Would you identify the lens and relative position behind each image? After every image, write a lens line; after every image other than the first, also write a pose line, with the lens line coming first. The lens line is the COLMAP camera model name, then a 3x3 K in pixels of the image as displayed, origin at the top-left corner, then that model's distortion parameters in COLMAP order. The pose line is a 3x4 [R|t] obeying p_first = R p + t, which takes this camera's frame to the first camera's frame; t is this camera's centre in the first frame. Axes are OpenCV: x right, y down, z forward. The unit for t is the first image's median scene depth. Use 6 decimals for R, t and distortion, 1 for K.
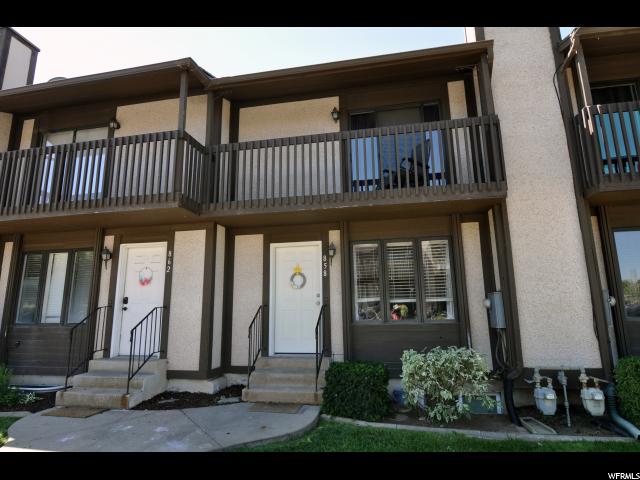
lens RADIAL K [[386.9, 0, 317.6], [0, 386.9, 237.6], [0, 0, 1]] dist [-0.005203, -0.009395]
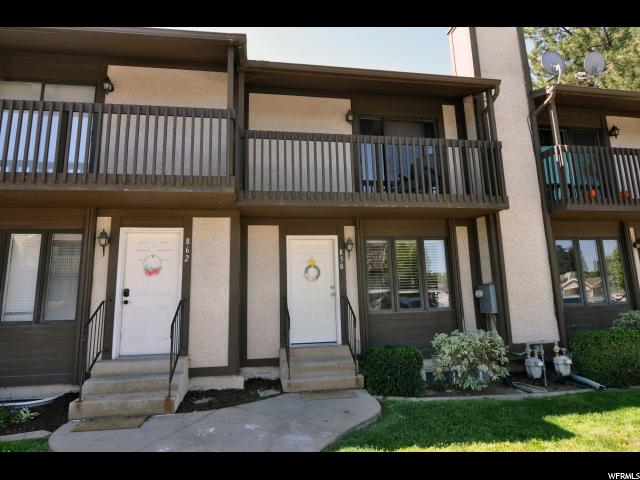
lens RADIAL K [[386.9, 0, 316.1], [0, 386.9, 236.8], [0, 0, 1]] dist [-0.005203, -0.009395]
pose [[0.931838, 0.048625, 0.359603, -0.455720], [-0.053410, 0.998567, 0.003376, 0.012697], [-0.358924, -0.022352, 0.933099, 0.043320]]
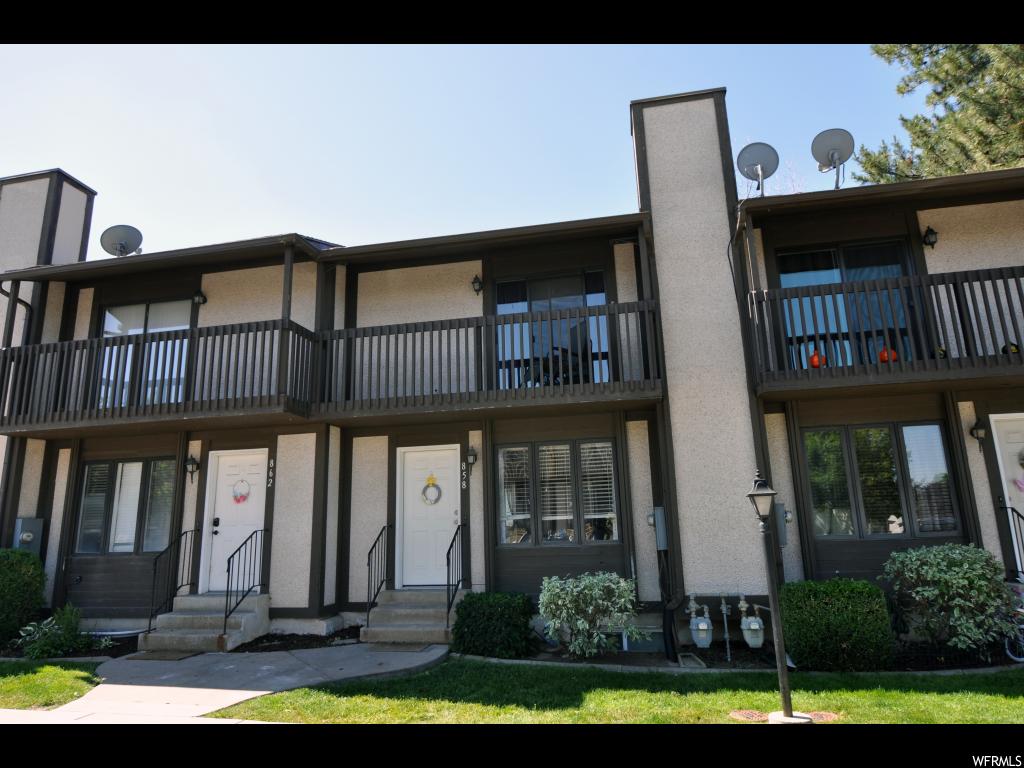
lens RADIAL K [[670.4, 0, 509.3], [0, 670.4, 379.8], [0, 0, 1]] dist [-0.002851, -0.006772]
pose [[0.999880, -0.015109, -0.003444, 0.129652], [0.015002, 0.999454, -0.029429, -0.089342], [0.003887, 0.029374, 0.999561, -0.429037]]
